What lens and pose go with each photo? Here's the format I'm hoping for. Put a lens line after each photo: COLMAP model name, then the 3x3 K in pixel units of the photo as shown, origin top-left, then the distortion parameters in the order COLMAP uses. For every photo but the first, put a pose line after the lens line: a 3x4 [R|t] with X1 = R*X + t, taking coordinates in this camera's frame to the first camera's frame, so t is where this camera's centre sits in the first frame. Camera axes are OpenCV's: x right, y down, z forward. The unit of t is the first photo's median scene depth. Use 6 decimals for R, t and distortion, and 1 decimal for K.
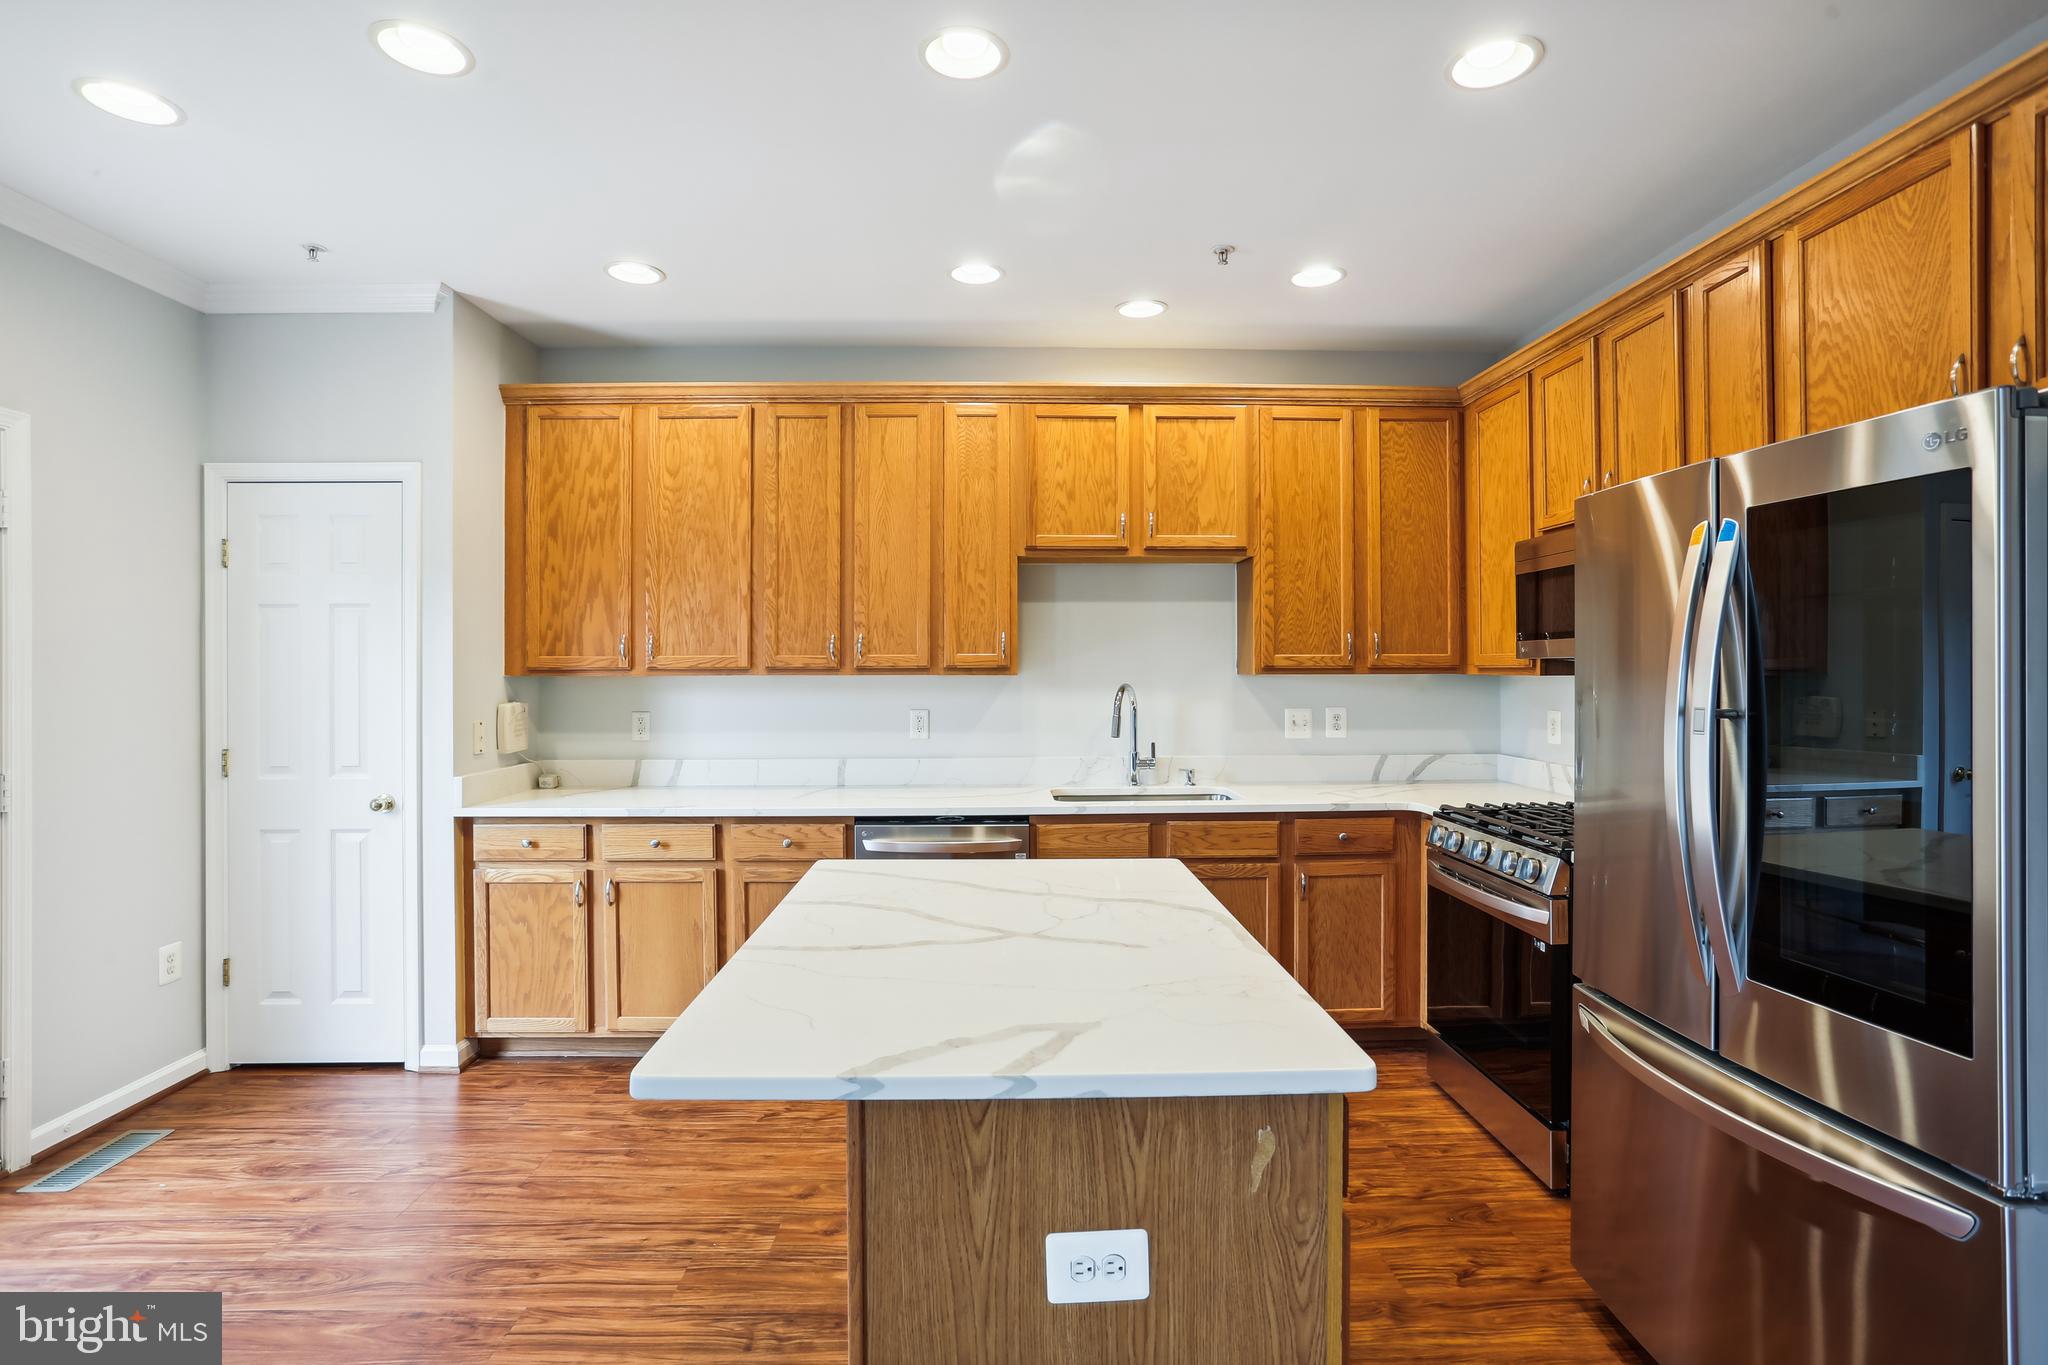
lens RADIAL K [[1003.7, 0, 1015.0], [0, 1003.7, 660.4], [0, 0, 1]] dist [-0.056583, 0.034484]
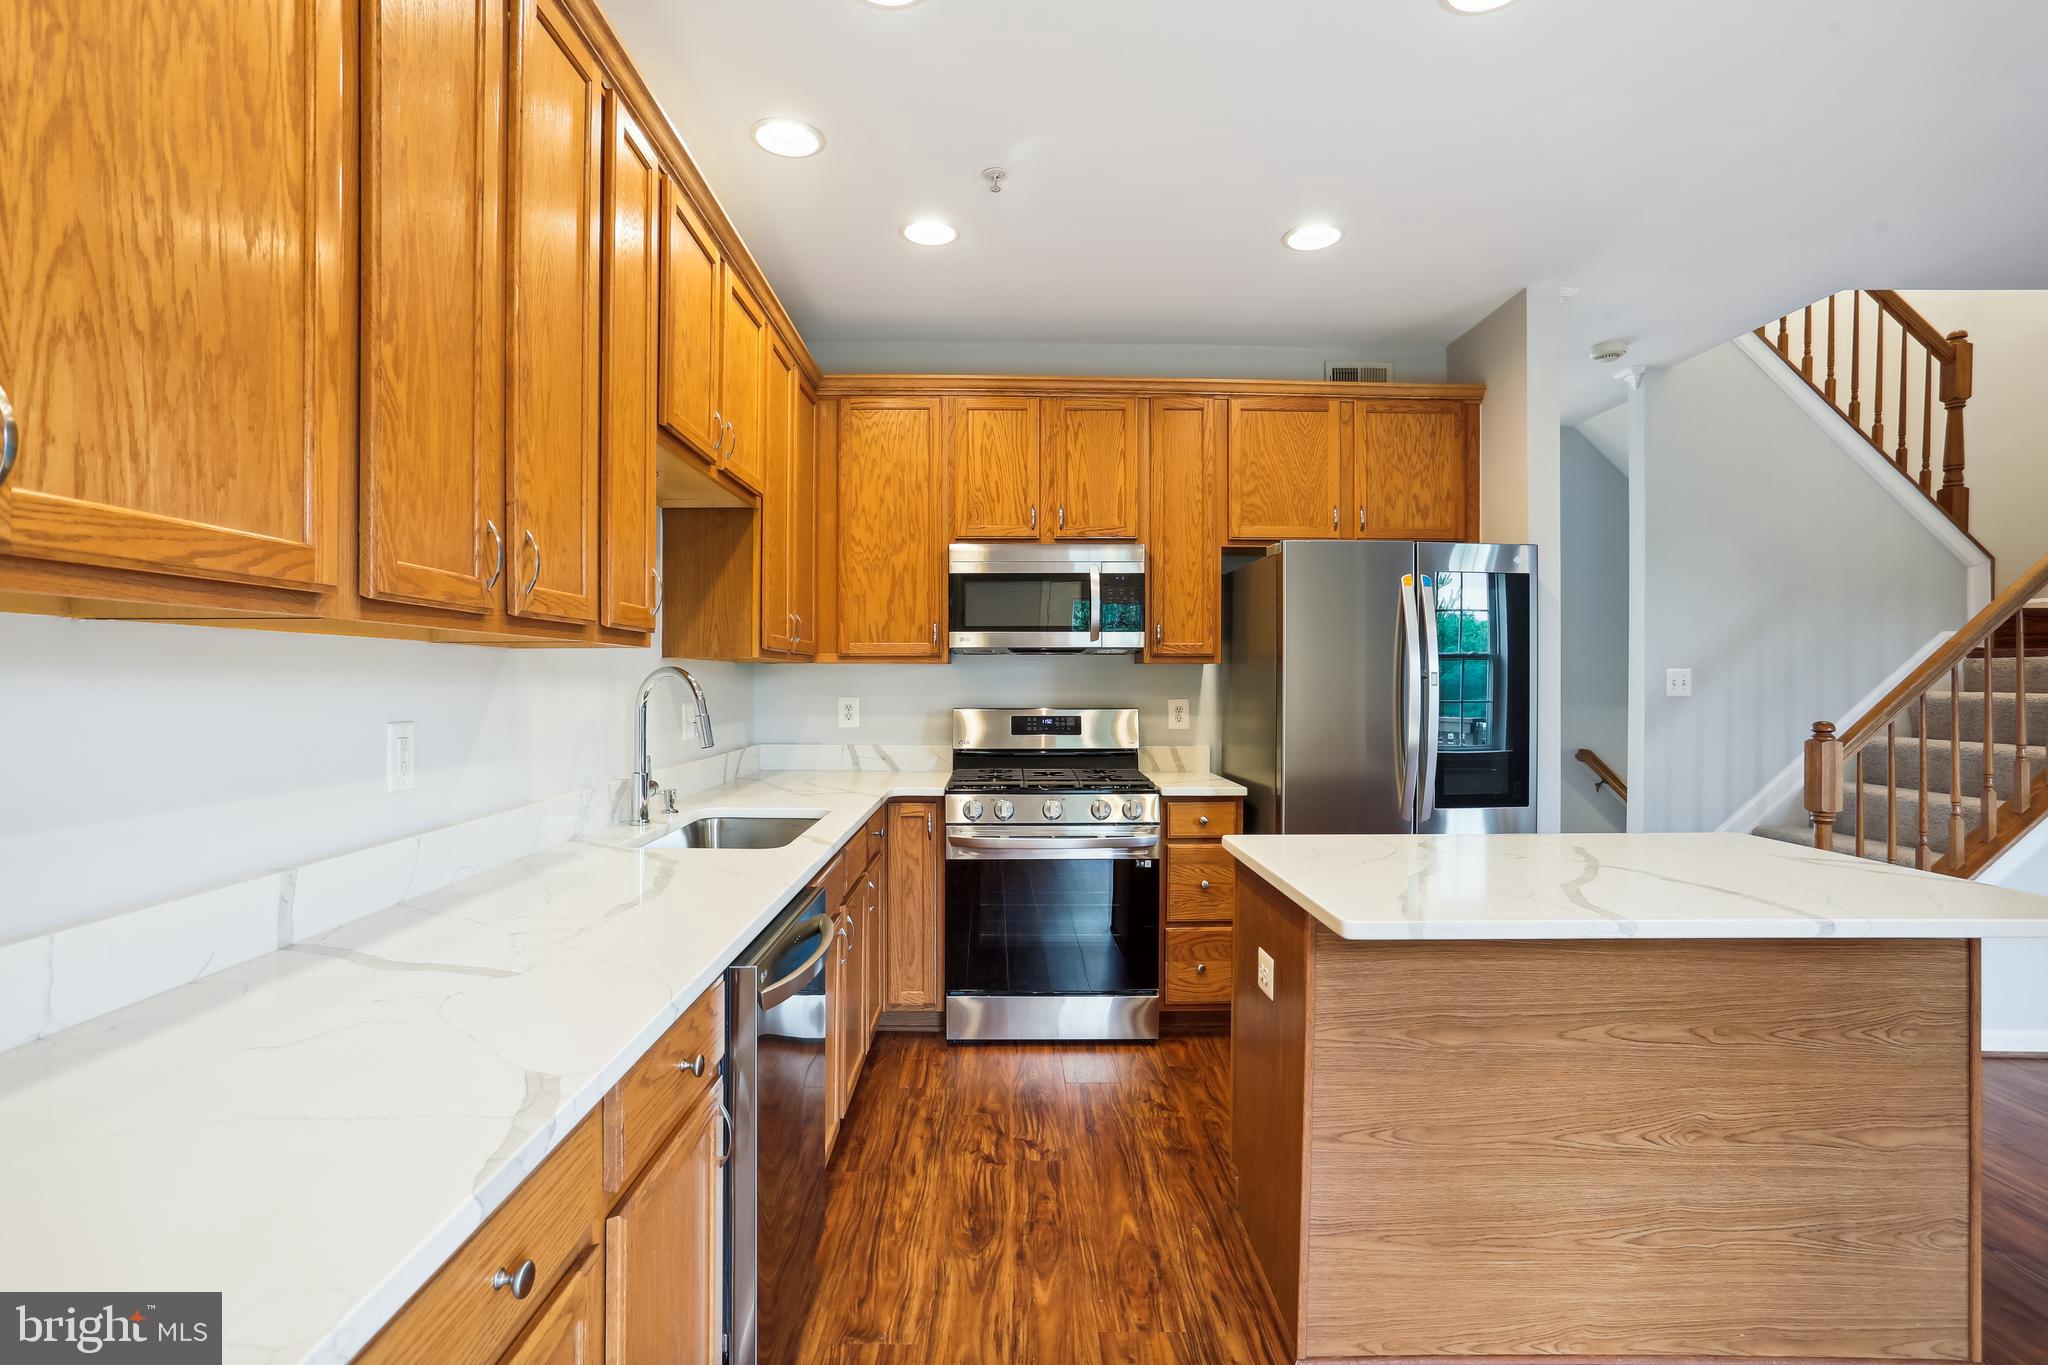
lens RADIAL K [[988.4, 0, 1013.1], [0, 988.4, 681.6], [0, 0, 1]] dist [-0.063545, 0.040159]
pose [[0.017420, 0.000682, 0.999848, -0.547556], [-0.007887, 0.999969, -0.000544, 0.032928], [-0.999817, -0.007876, 0.017425, 0.801103]]
